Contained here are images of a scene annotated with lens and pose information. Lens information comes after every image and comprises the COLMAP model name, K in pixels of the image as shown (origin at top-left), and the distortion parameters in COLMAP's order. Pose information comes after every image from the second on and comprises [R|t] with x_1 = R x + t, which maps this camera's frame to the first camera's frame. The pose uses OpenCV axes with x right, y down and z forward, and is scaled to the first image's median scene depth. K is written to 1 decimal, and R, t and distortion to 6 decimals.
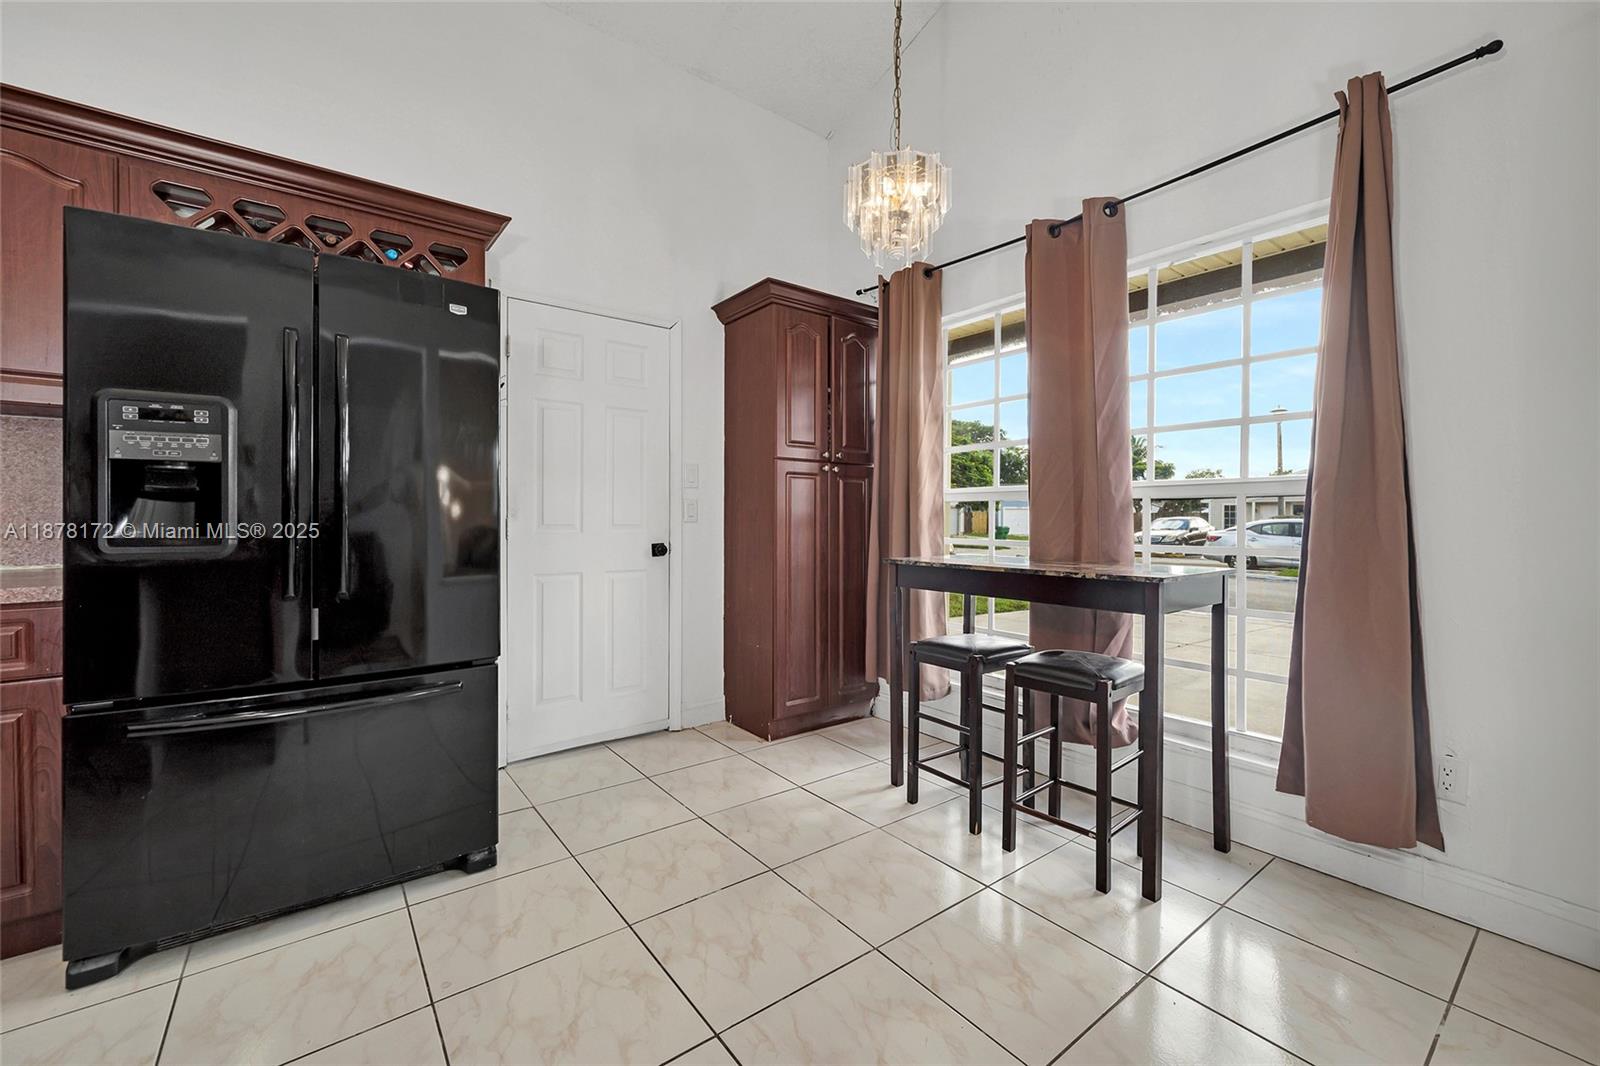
lens RADIAL K [[641.8, 0, 799.5], [0, 641.8, 525.5], [0, 0, 1]] dist [-0.000055, -0.000049]
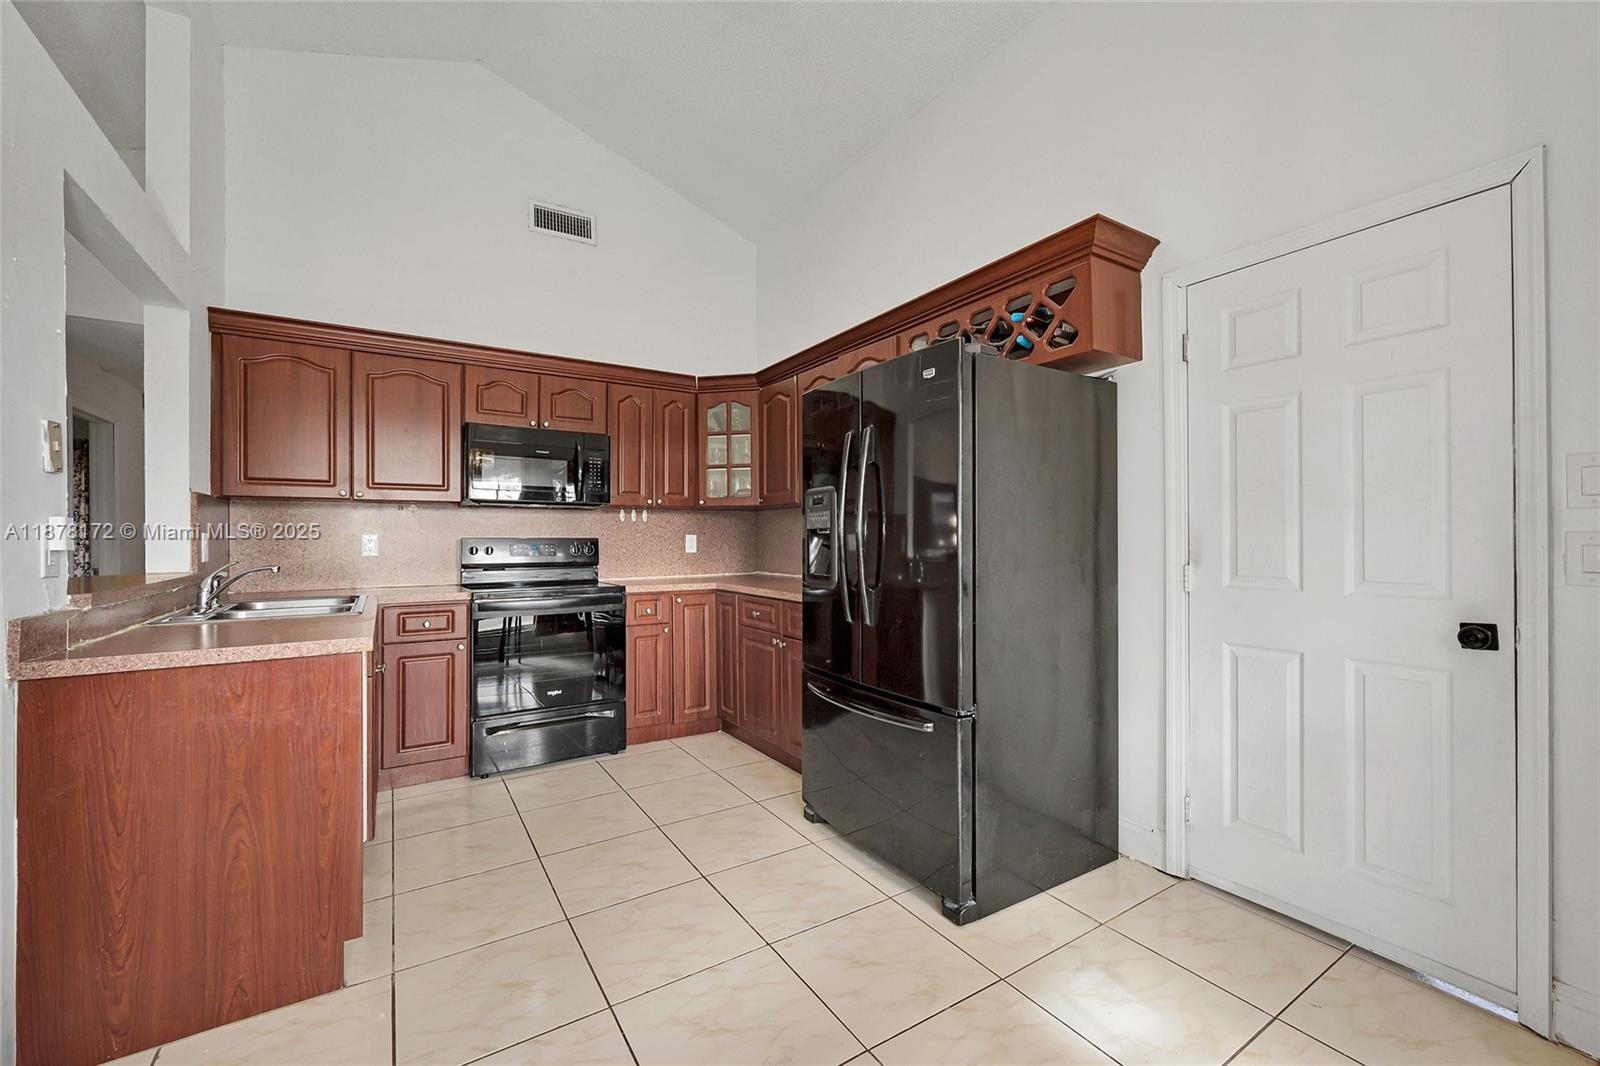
lens RADIAL K [[650.1, 0, 800.0], [0, 650.1, 533.0], [0, 0, 1]] dist [-0.000209, -0.000058]
pose [[-0.085355, -0.008155, -0.996317, 0.693293], [-0.004756, 0.999958, -0.007778, -0.076123], [0.996339, 0.004074, -0.085390, 1.088931]]
